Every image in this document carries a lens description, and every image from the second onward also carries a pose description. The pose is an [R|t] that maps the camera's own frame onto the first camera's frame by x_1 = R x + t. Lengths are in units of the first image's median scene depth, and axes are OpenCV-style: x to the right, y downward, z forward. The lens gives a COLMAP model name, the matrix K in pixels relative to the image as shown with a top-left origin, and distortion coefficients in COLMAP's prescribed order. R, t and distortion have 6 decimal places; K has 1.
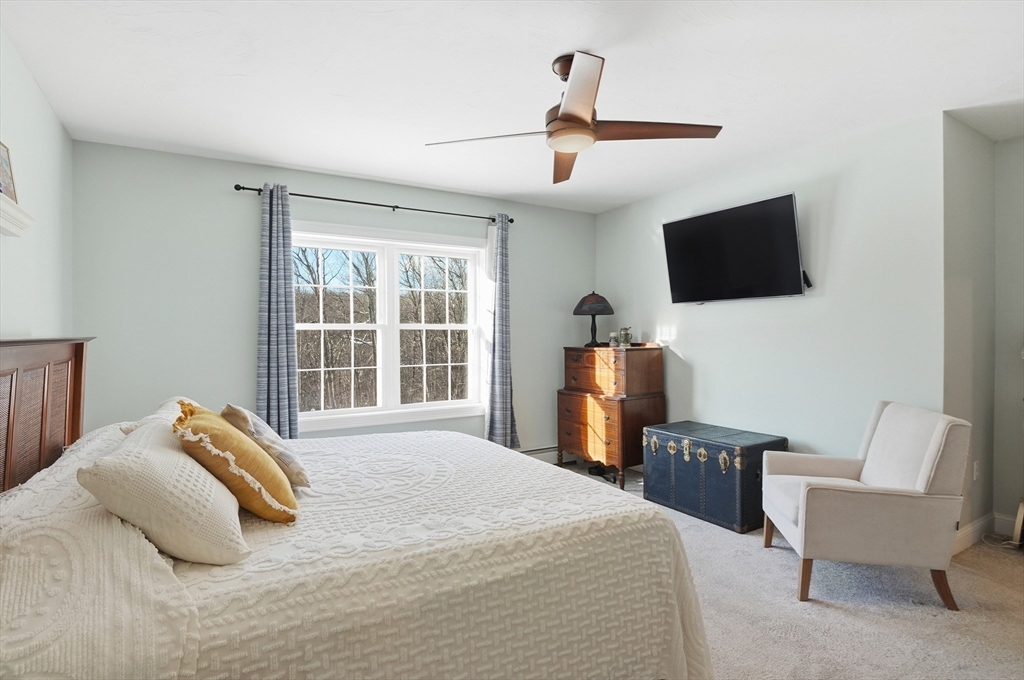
lens RADIAL K [[512.6, 0, 505.7], [0, 512.6, 335.9], [0, 0, 1]] dist [-0.021062, -0.001285]
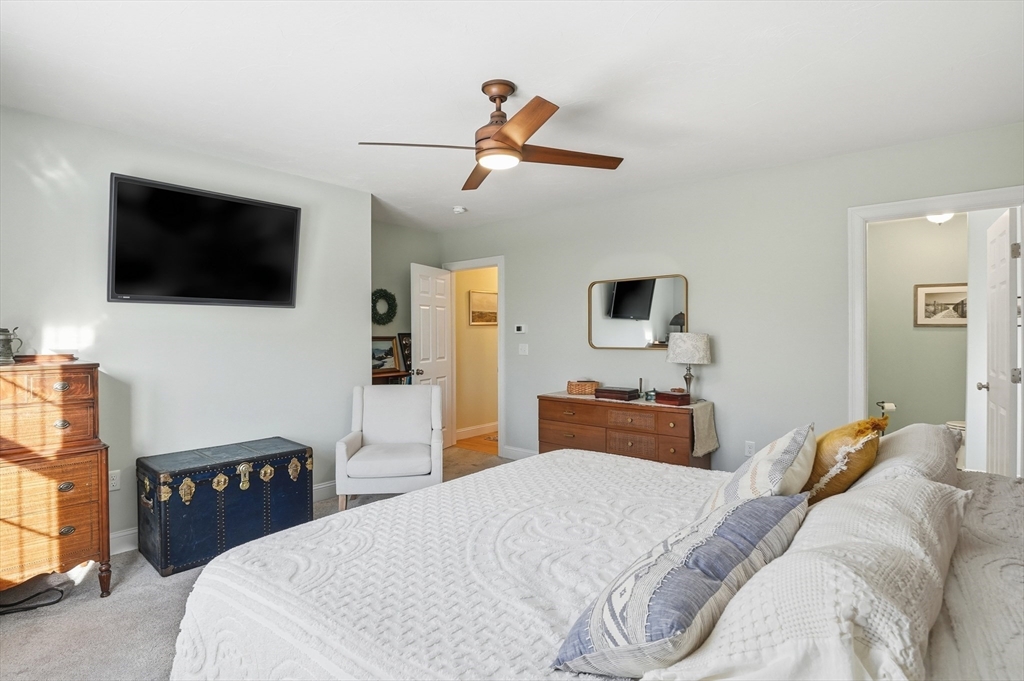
lens RADIAL K [[512.6, 0, 505.7], [0, 512.6, 336.4], [0, 0, 1]] dist [-0.021062, -0.001285]
pose [[-0.334945, -0.007641, 0.942207, -0.499654], [-0.003565, 0.999970, 0.006842, -0.014281], [-0.942231, -0.001068, -0.334962, 0.742293]]
